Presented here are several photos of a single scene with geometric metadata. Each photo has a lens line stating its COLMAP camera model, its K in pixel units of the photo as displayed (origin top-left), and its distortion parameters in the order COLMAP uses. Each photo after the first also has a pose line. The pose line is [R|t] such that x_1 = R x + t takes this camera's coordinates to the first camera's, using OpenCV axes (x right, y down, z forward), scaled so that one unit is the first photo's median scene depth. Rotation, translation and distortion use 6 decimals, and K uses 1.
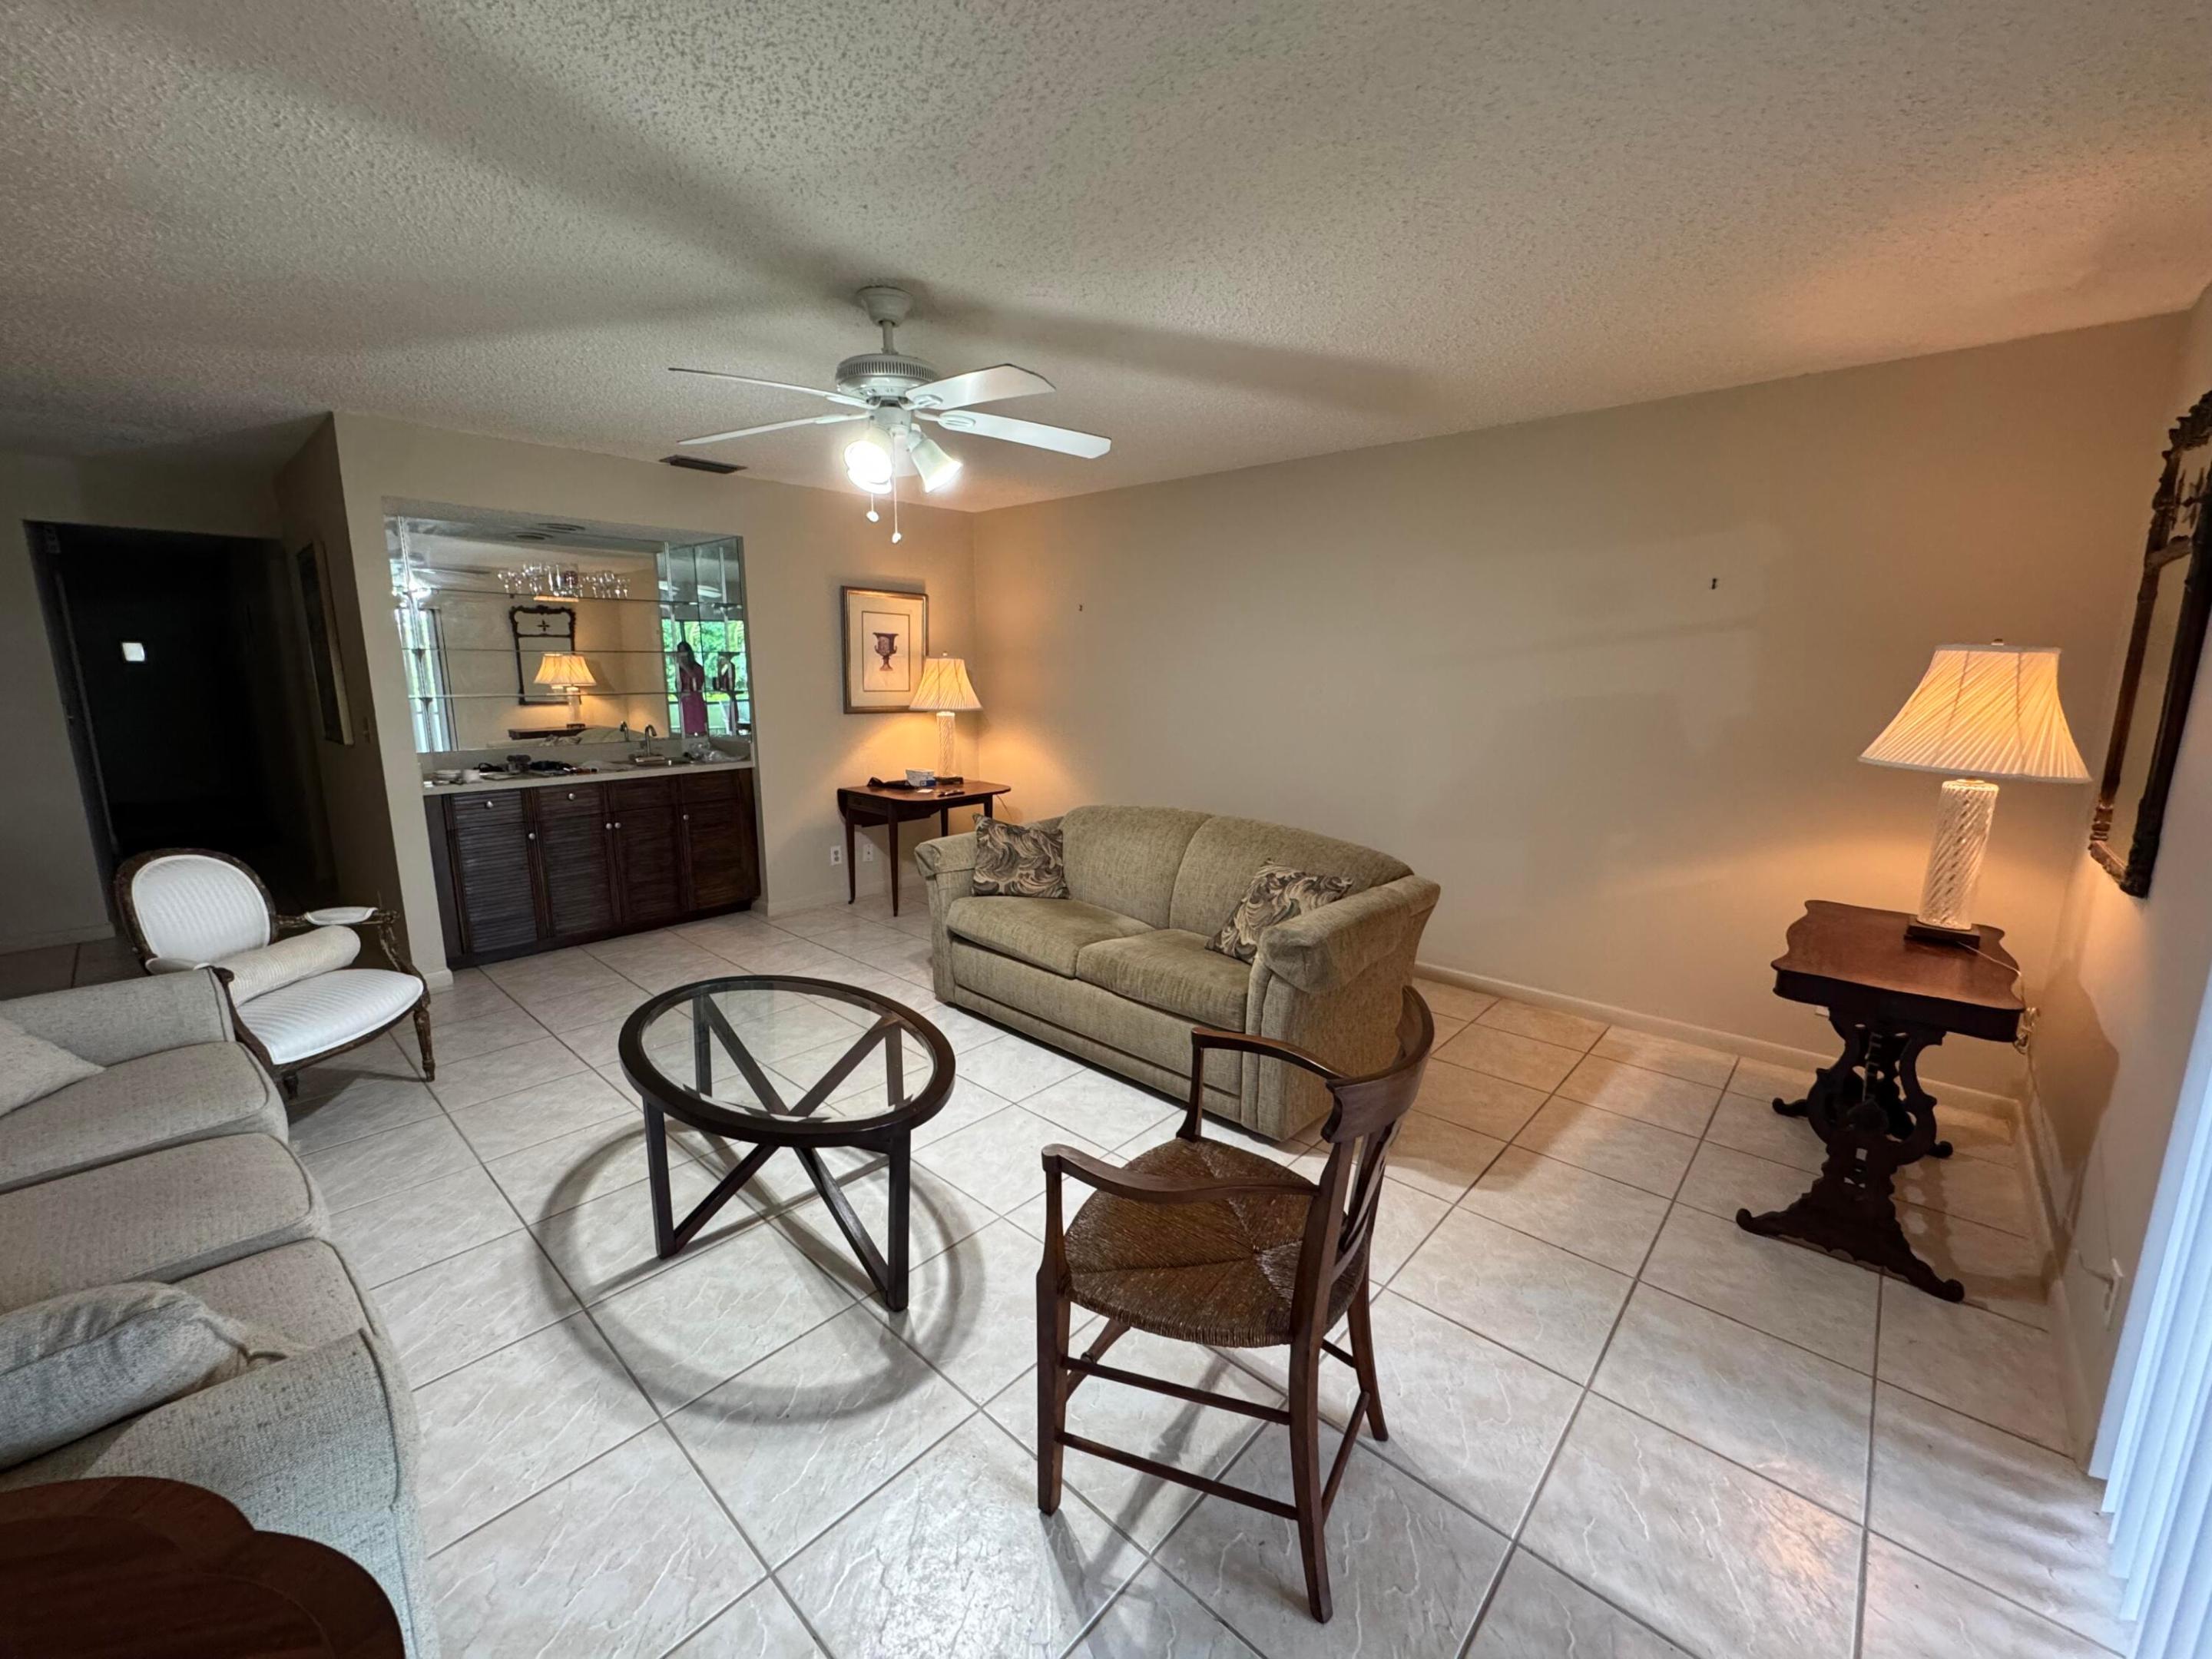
lens RADIAL K [[883.0, 0, 1105.9], [0, 883.0, 827.8], [0, 0, 1]] dist [-0.003800, 0.000271]
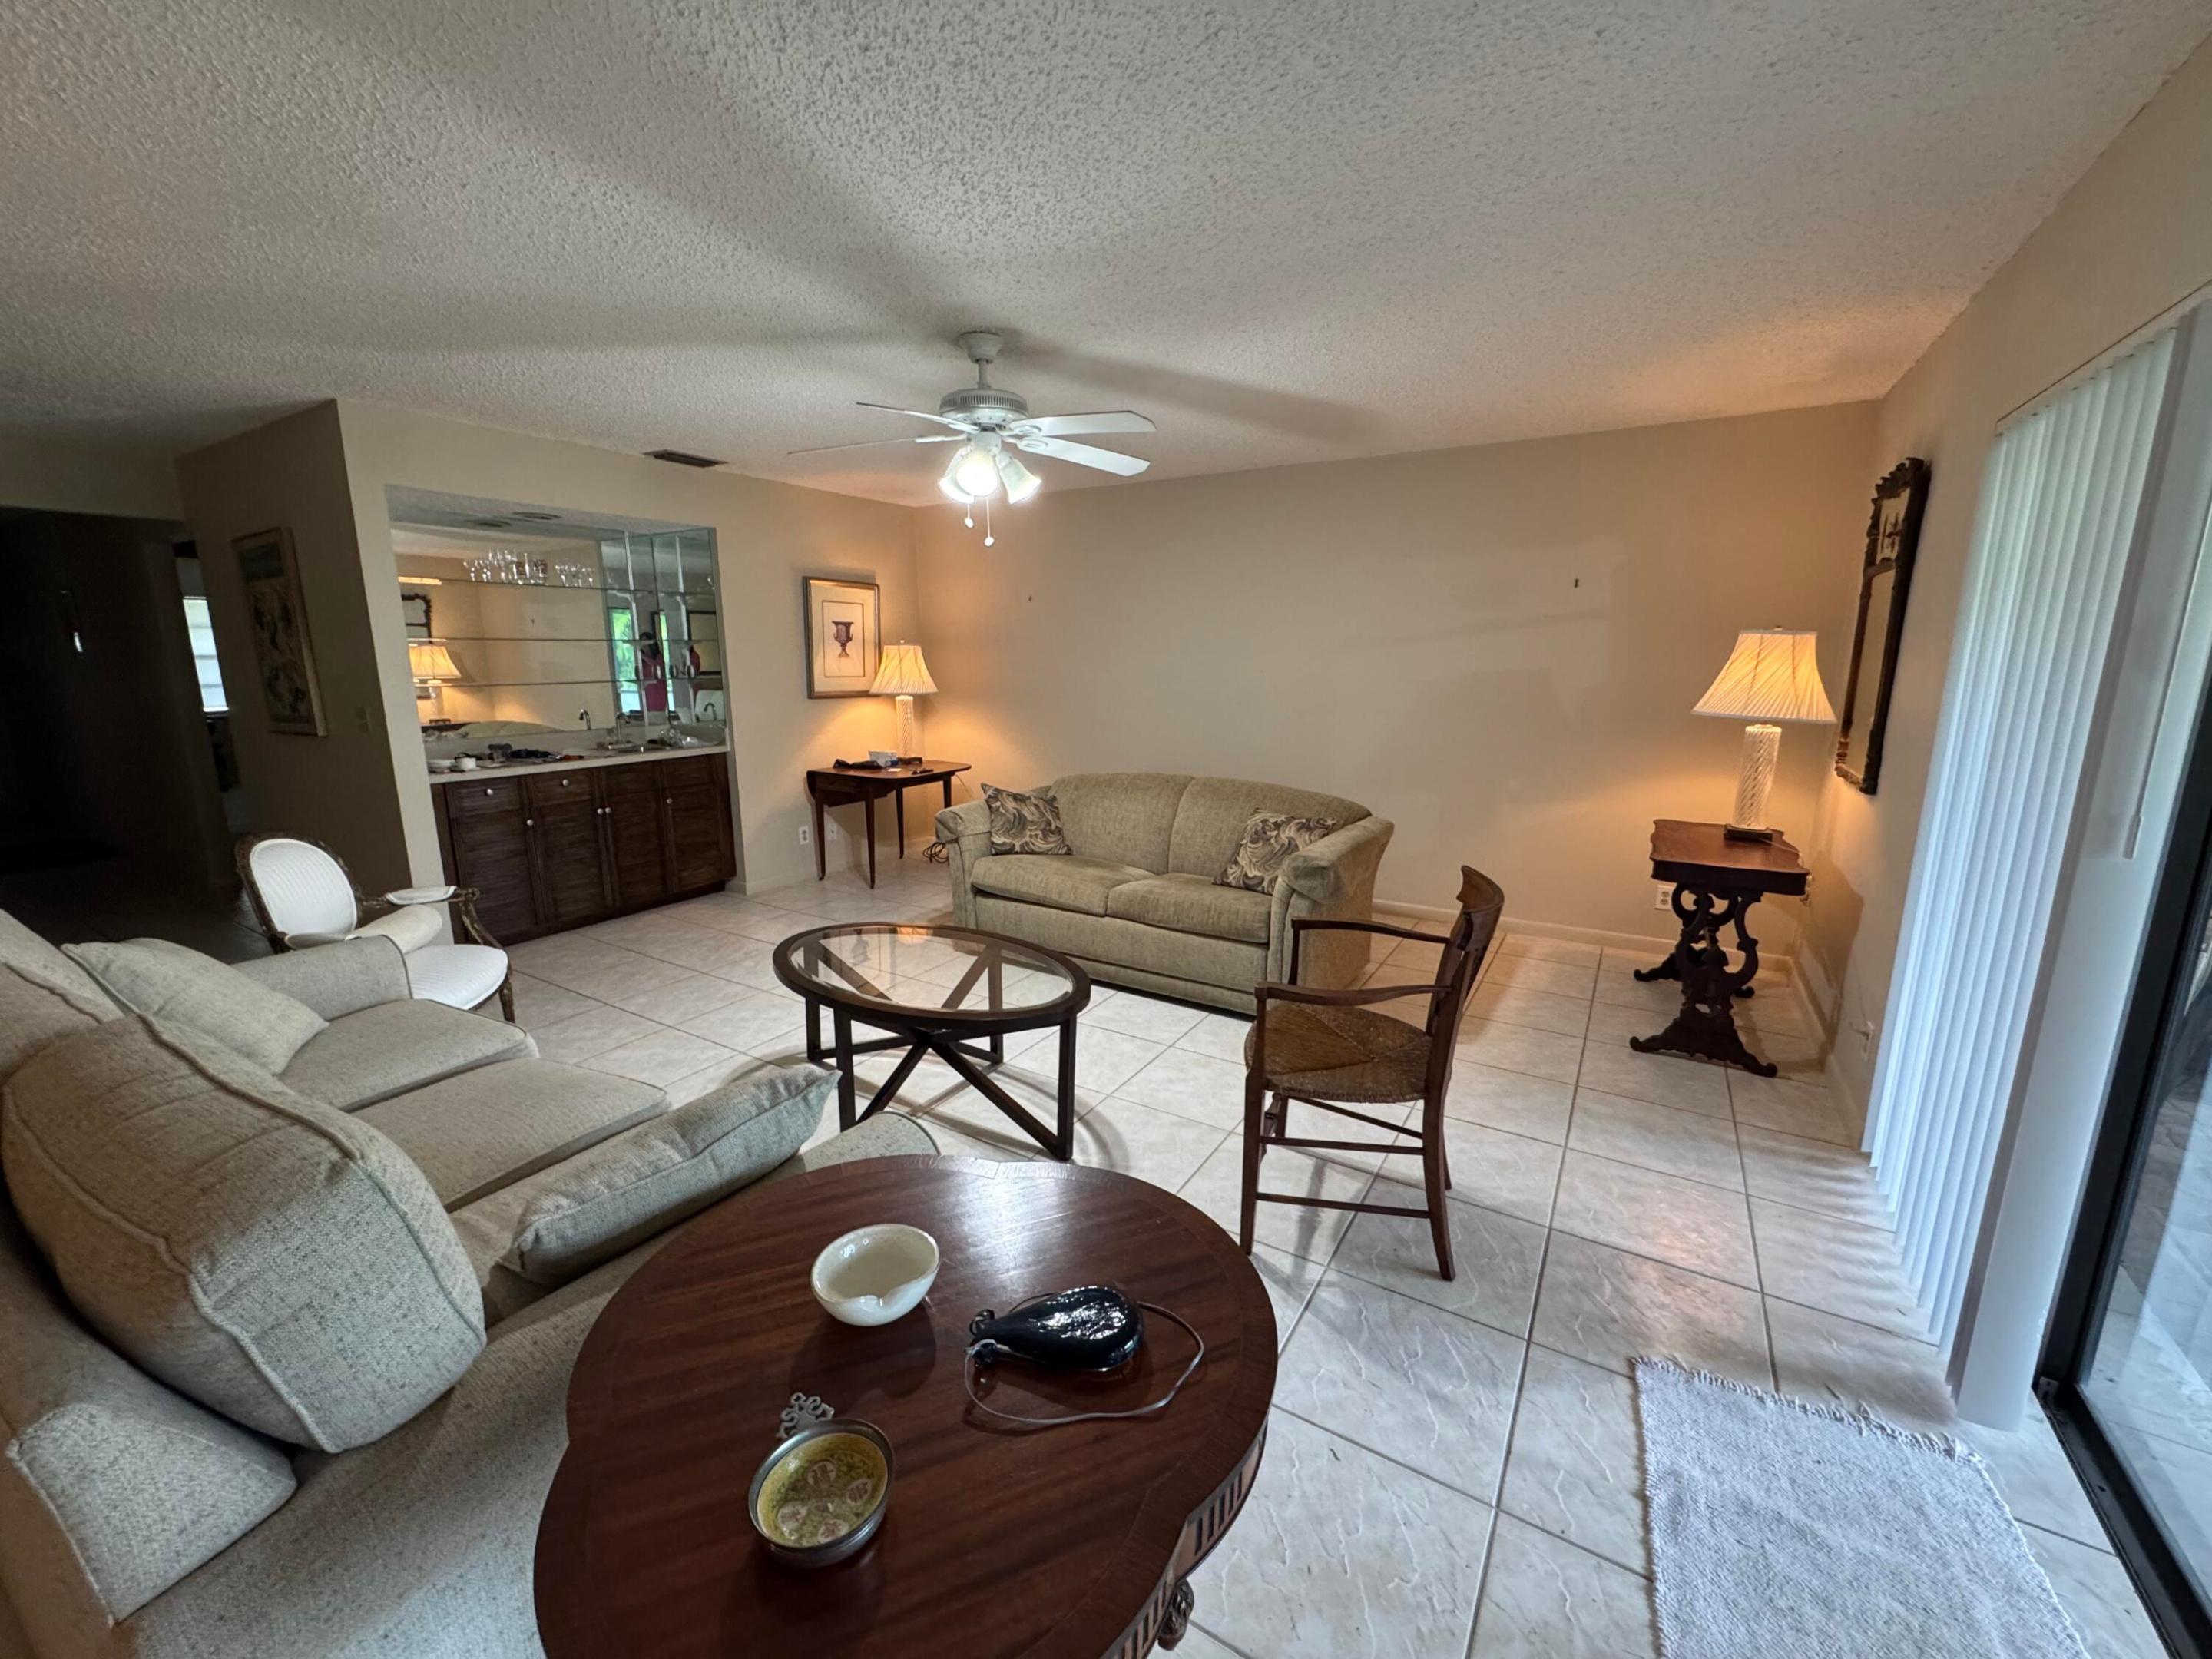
lens RADIAL K [[883.0, 0, 1108.2], [0, 883.0, 828.1], [0, 0, 1]] dist [-0.003800, 0.000271]
pose [[0.982351, -0.043003, 0.182037, -0.313129], [0.040563, 0.999030, 0.017108, 0.043440], [-0.182596, -0.009422, 0.983143, -0.202375]]
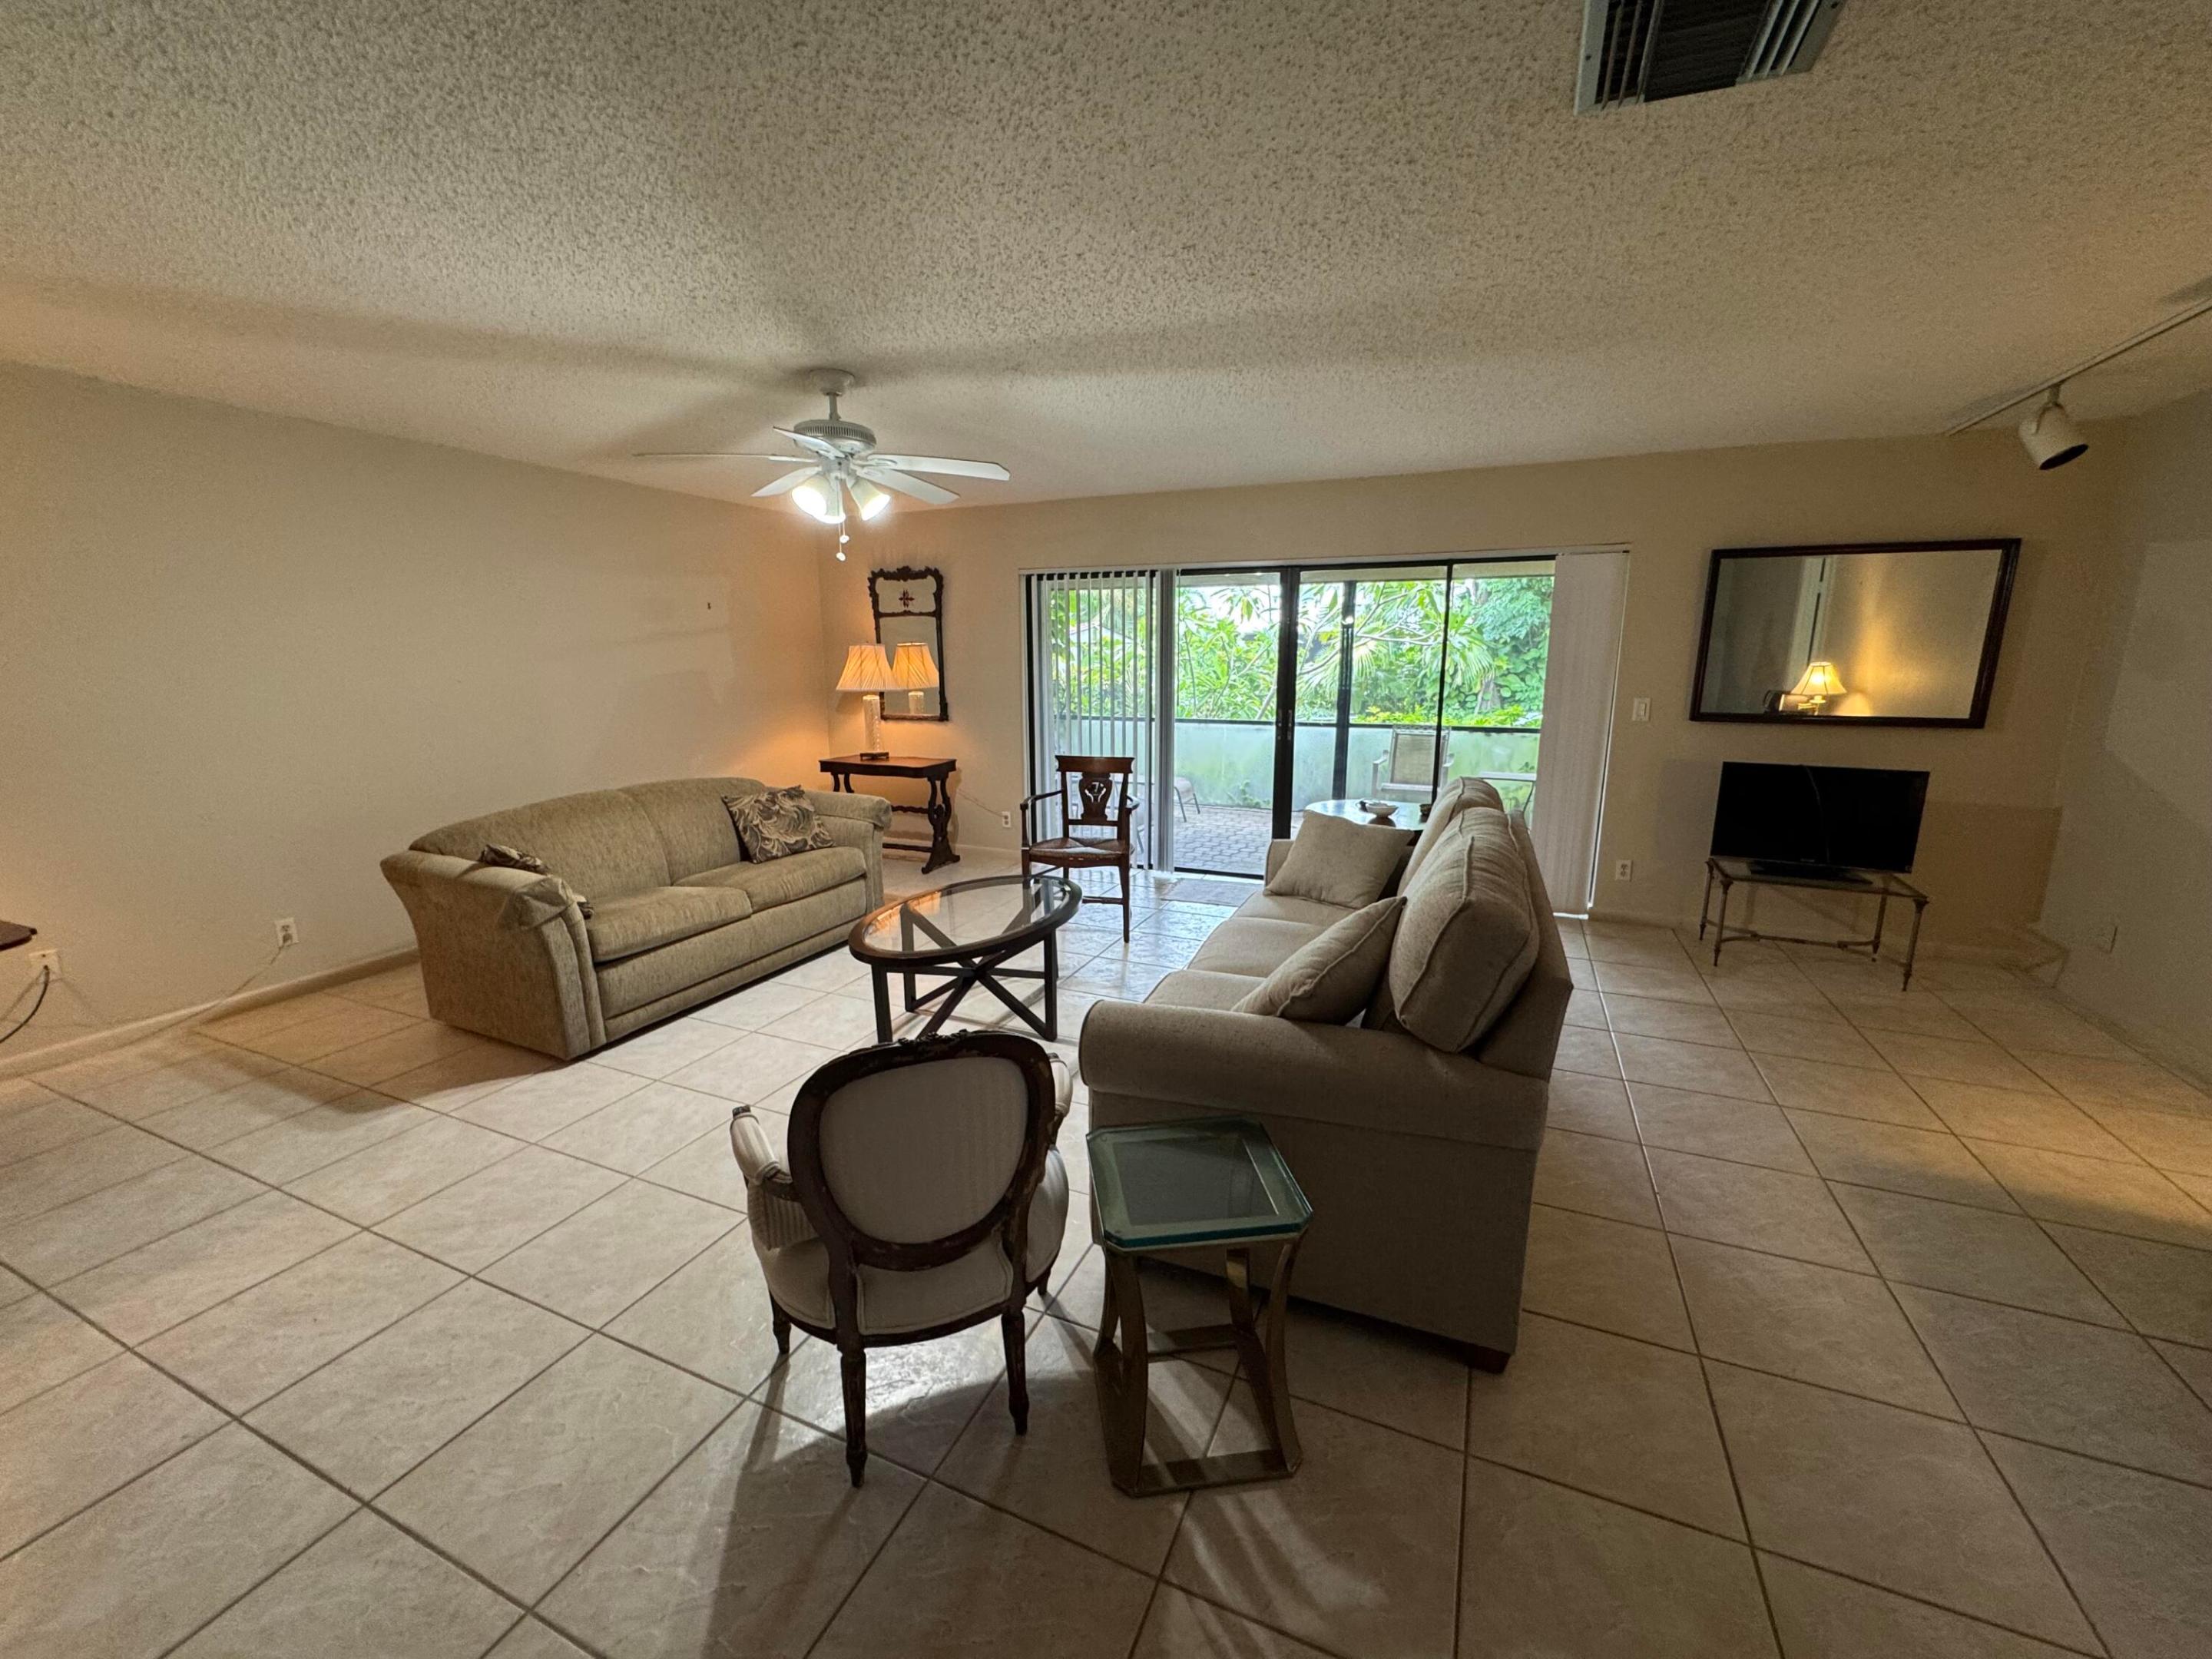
lens RADIAL K [[883.0, 0, 1113.7], [0, 883.0, 829.4], [0, 0, 1]] dist [-0.003800, 0.000271]
pose [[-0.325457, -0.186963, 0.926889, -1.671745], [0.179907, 0.950106, 0.254817, -0.203088], [-0.928284, 0.249686, -0.275583, 1.094971]]
